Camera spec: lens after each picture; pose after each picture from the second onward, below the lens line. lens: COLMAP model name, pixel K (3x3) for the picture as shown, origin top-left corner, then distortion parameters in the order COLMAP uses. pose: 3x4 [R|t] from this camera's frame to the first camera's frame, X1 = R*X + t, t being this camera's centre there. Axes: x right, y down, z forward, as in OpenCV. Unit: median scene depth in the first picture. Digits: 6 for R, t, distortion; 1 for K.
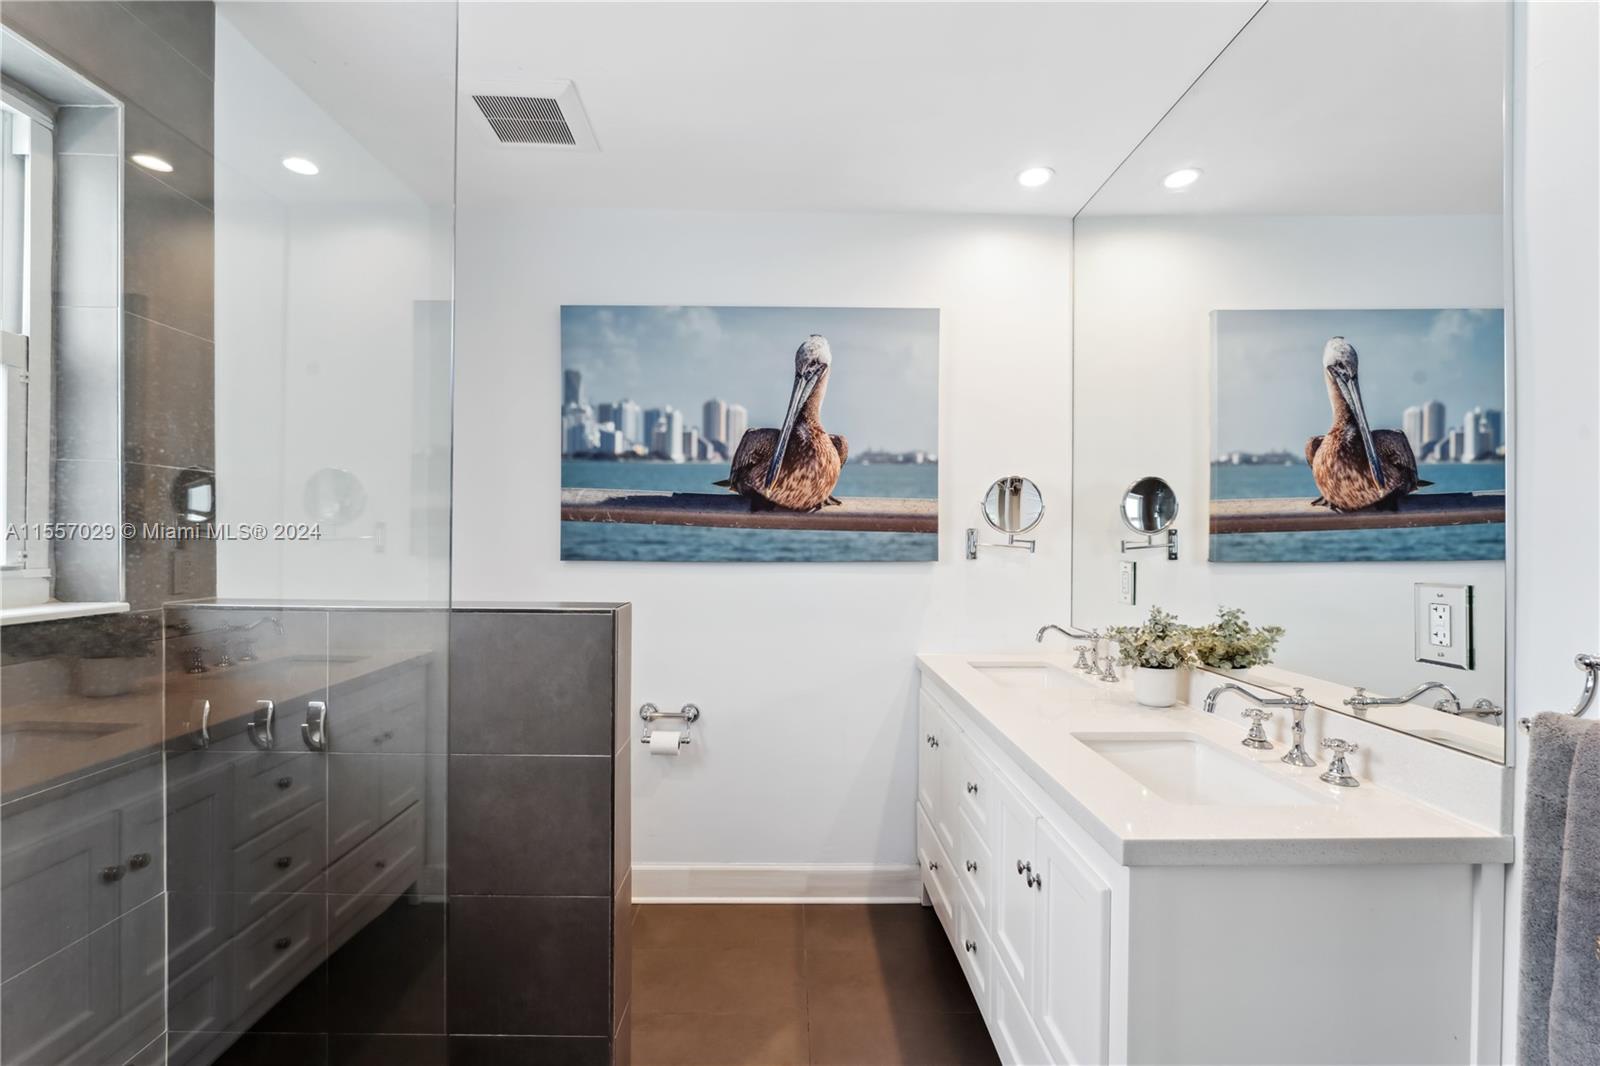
lens RADIAL K [[675.0, 0, 808.5], [0, 675.0, 537.4], [0, 0, 1]] dist [-0.007696, 0.002193]
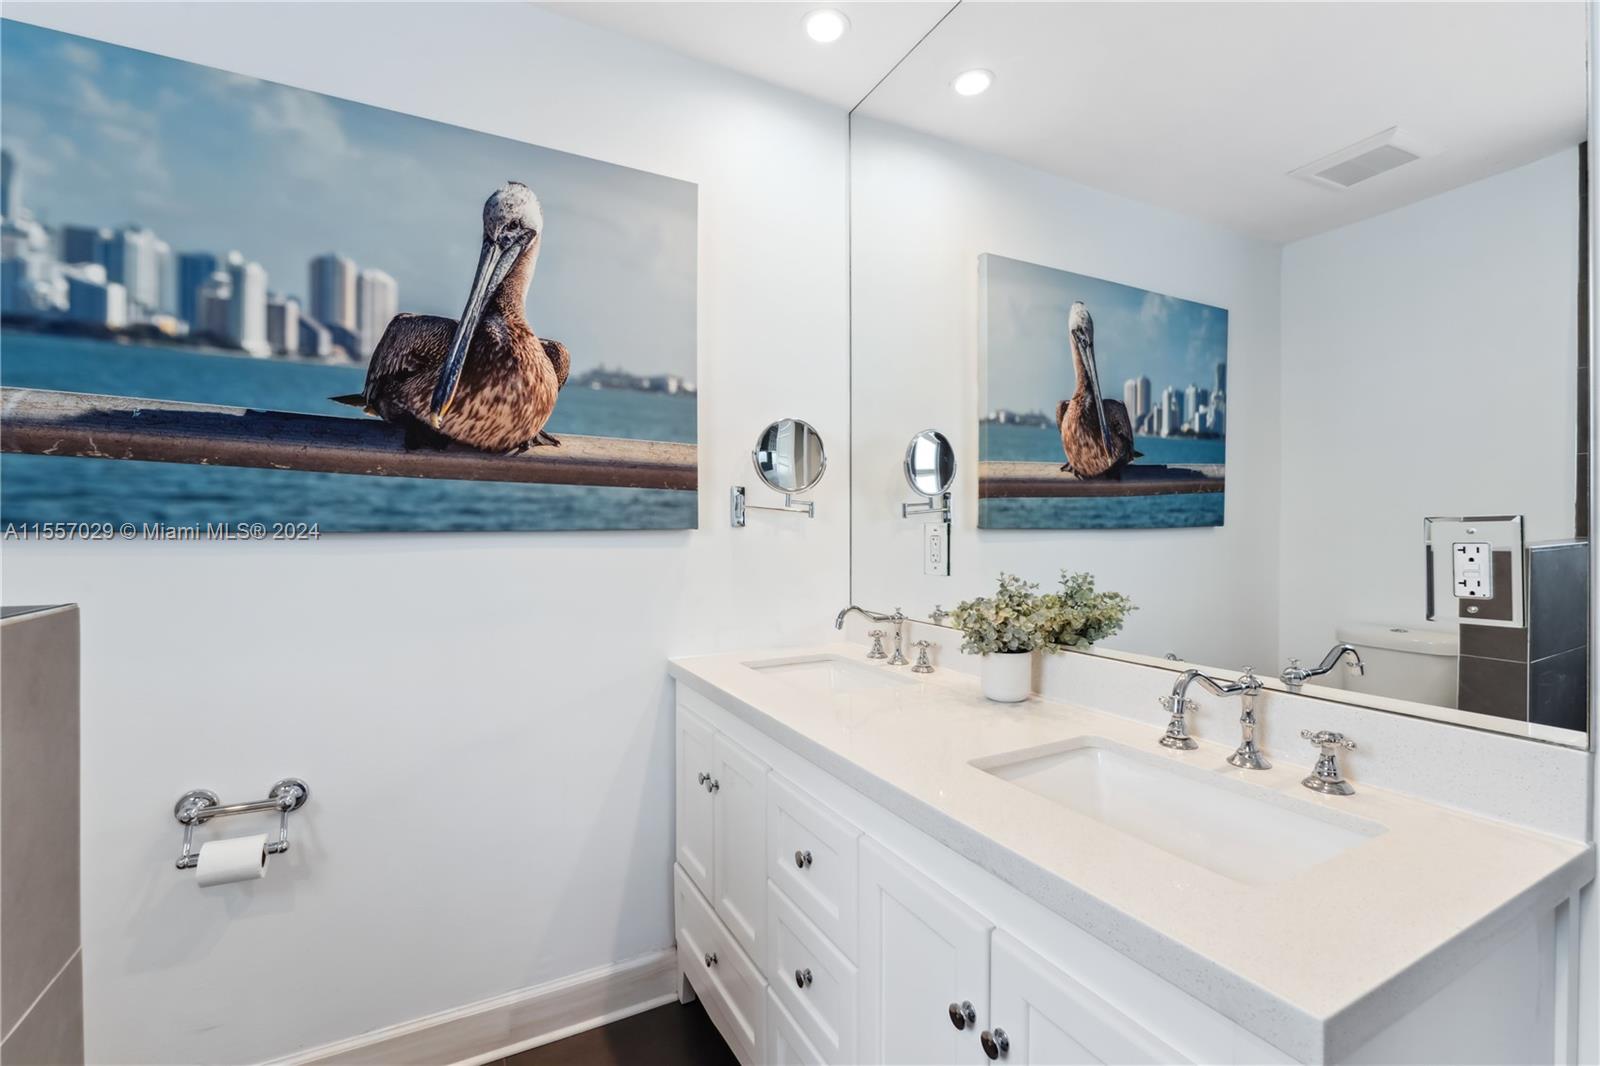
lens RADIAL K [[675.0, 0, 785.7], [0, 675.0, 534.0], [0, 0, 1]] dist [-0.007696, 0.002193]
pose [[0.901662, -0.008607, 0.432356, -0.038866], [0.006769, 0.999960, 0.005788, 0.036950], [-0.432389, -0.002293, 0.901684, 0.300665]]
